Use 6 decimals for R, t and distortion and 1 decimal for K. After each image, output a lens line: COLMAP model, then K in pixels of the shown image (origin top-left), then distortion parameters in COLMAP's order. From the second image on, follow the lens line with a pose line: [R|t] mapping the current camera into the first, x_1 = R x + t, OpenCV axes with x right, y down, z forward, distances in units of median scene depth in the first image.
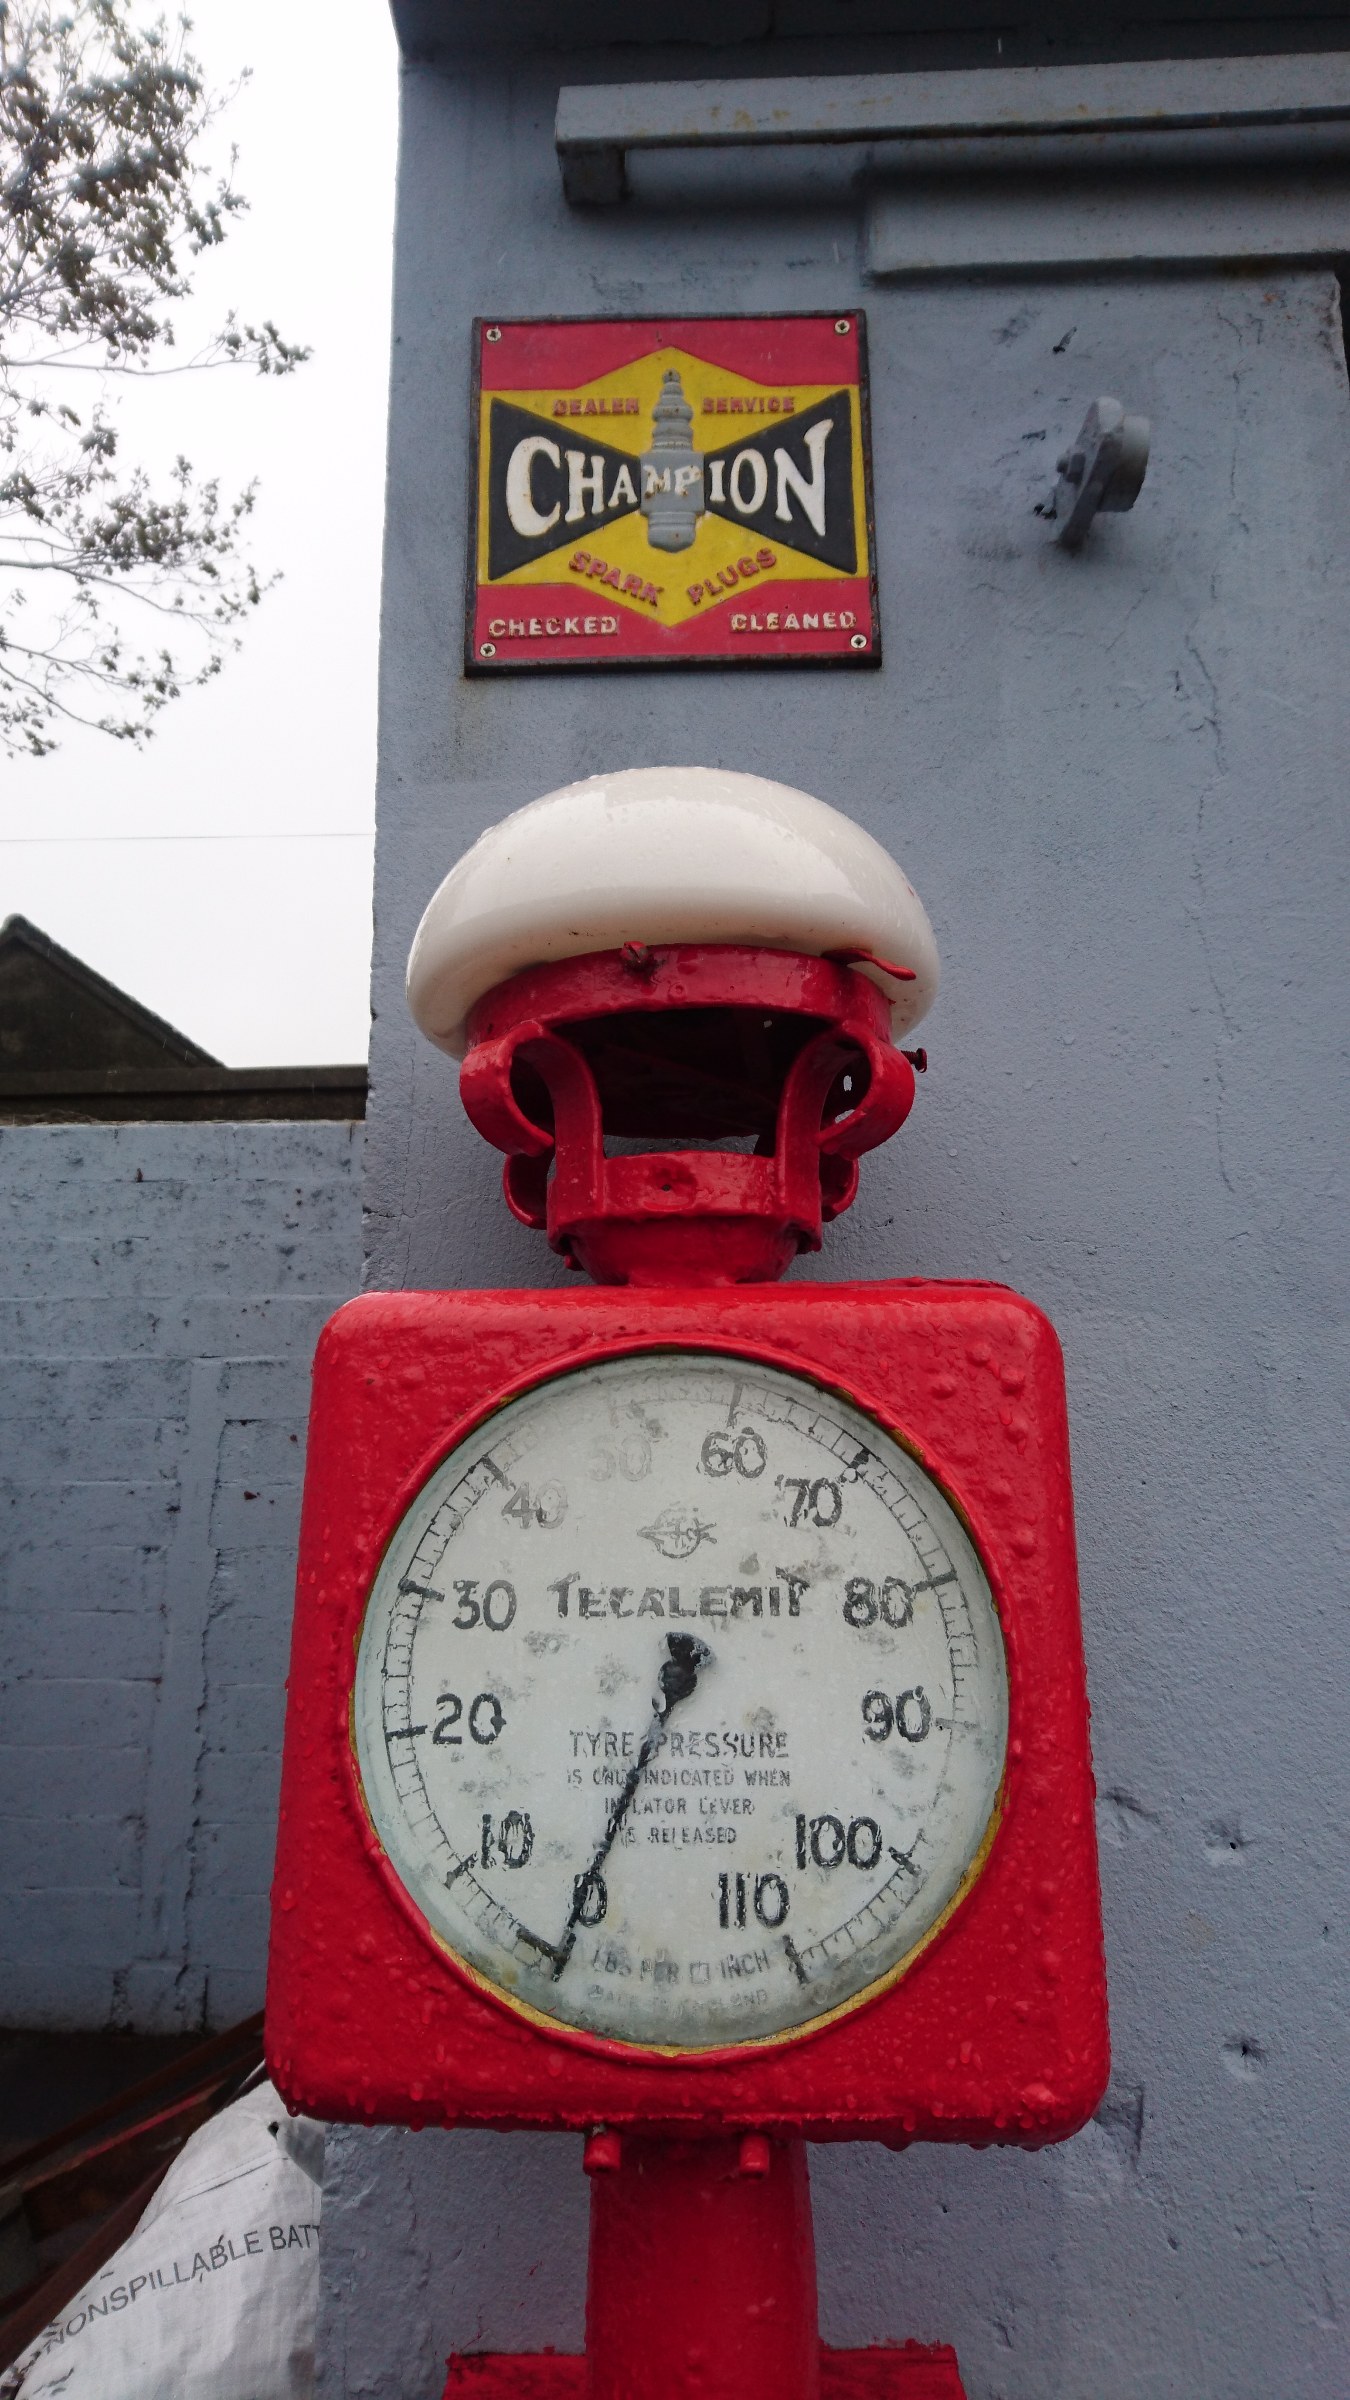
lens RADIAL K [[1469.2, 0, 666.3], [0, 1469.2, 1194.2], [0, 0, 1]] dist [0.105389, -0.129869]
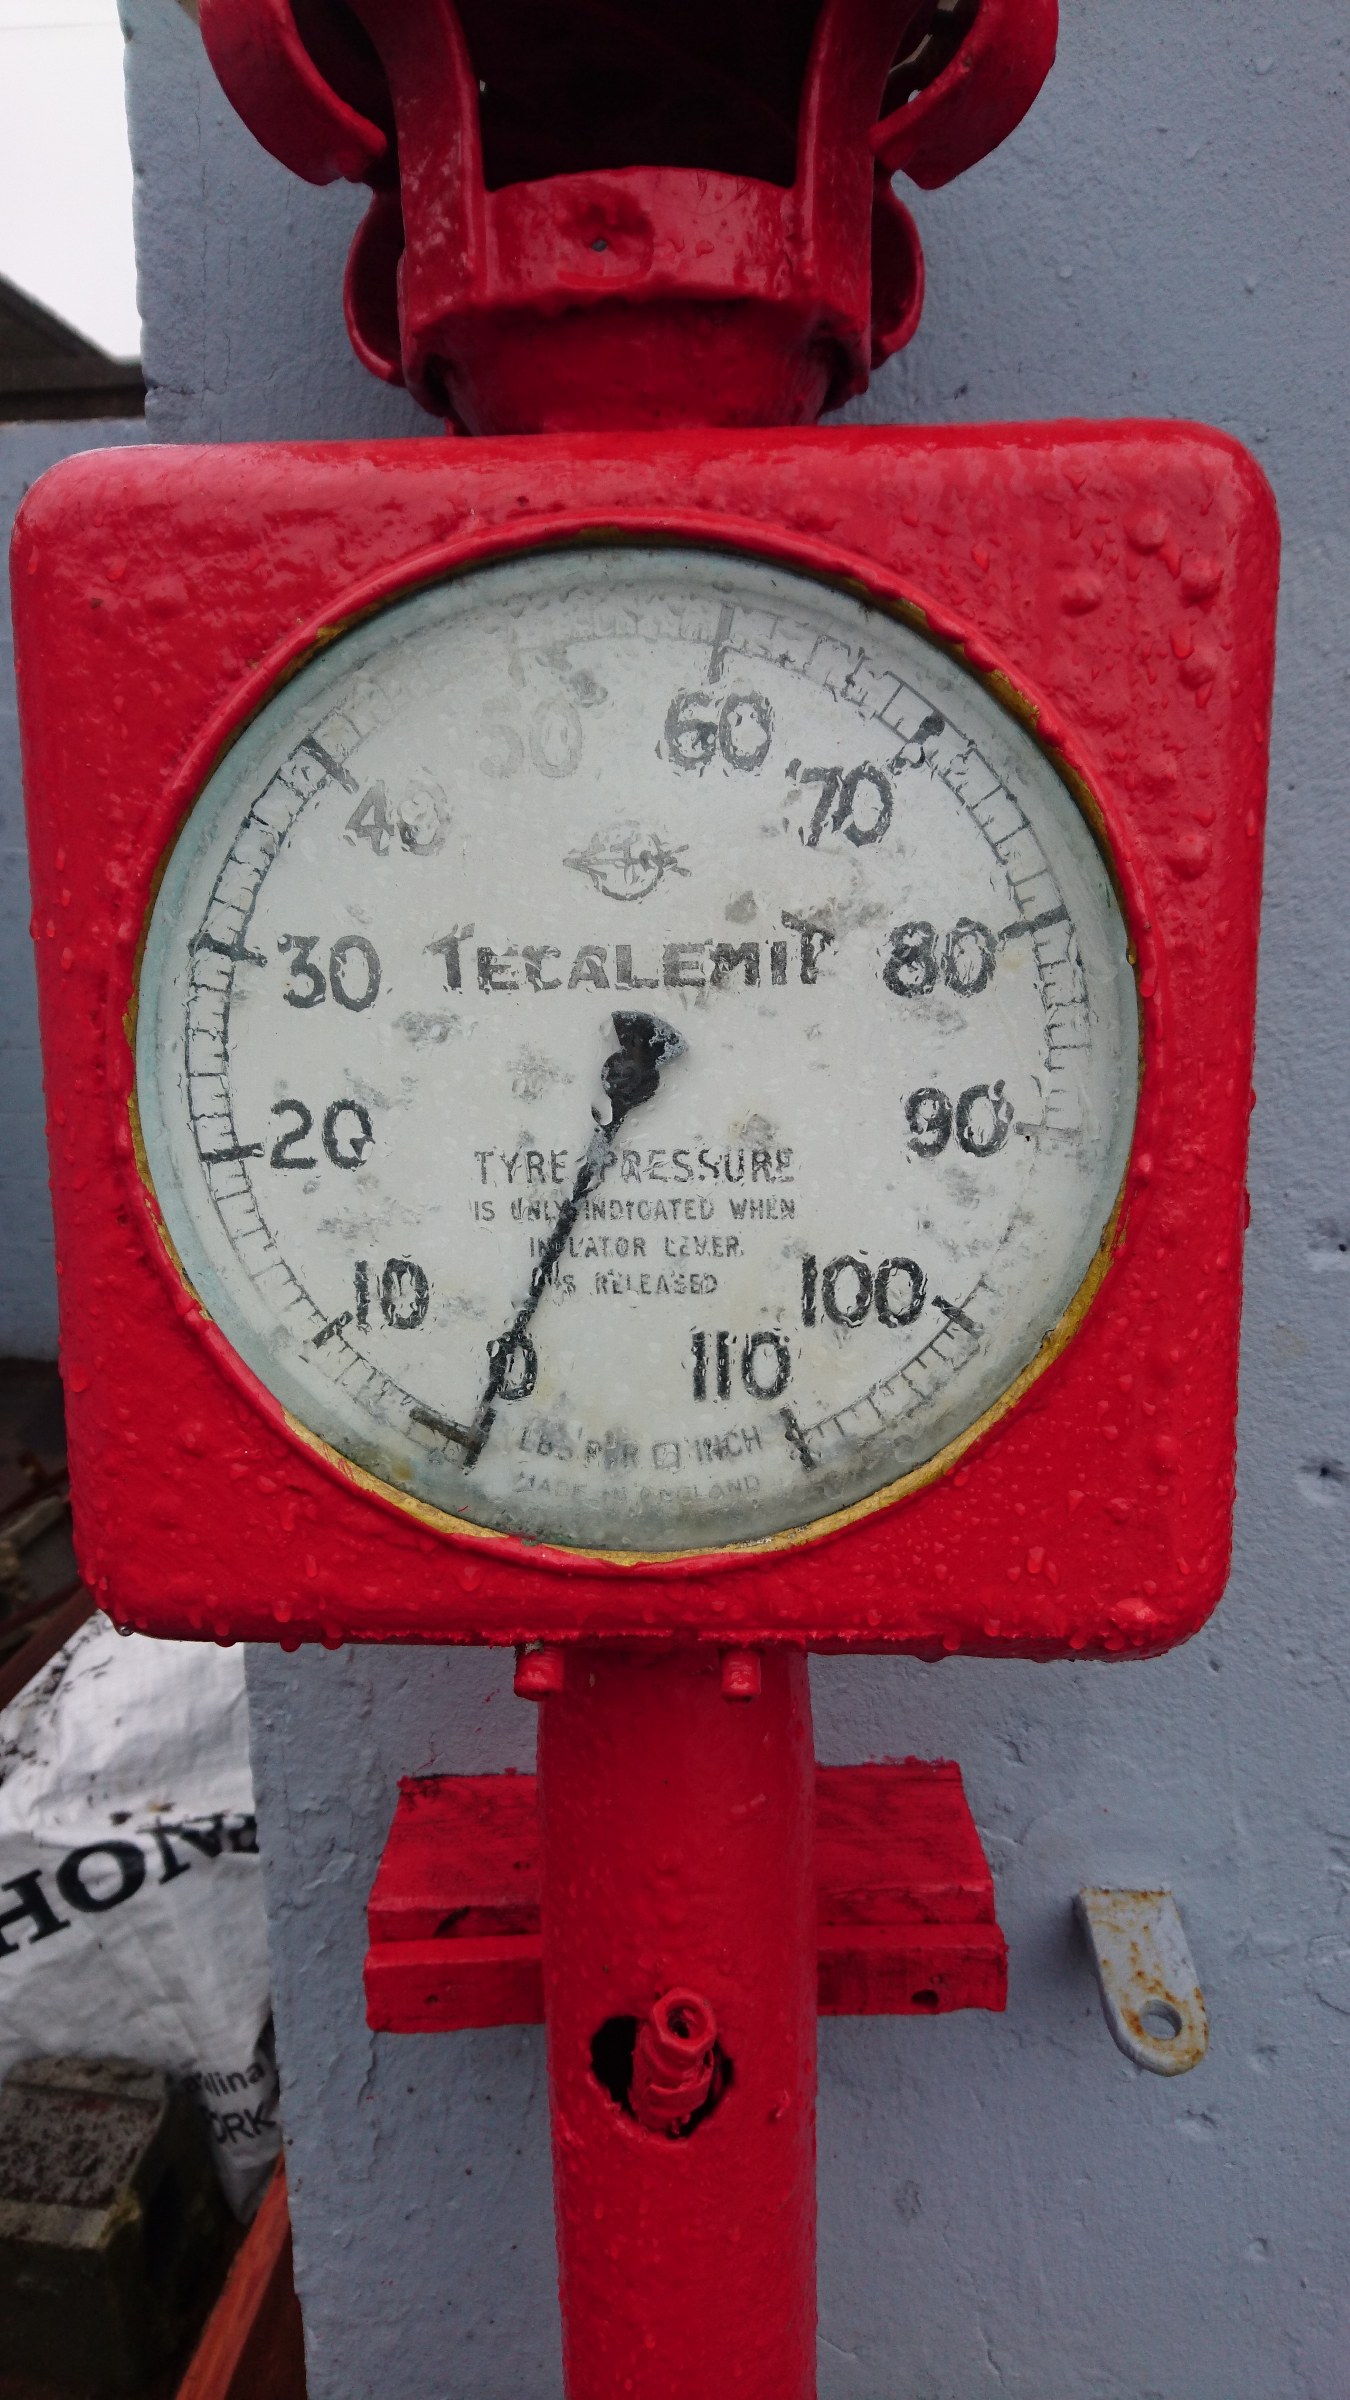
lens RADIAL K [[1353.4, 0, 657.0], [0, 1353.4, 1173.6], [0, 0, 1]] dist [0.042655, -0.057773]
pose [[0.999885, -0.014461, -0.004630, 0.019529], [0.015104, 0.915932, 0.401050, 0.113109], [-0.001559, -0.401073, 0.916045, 0.391285]]
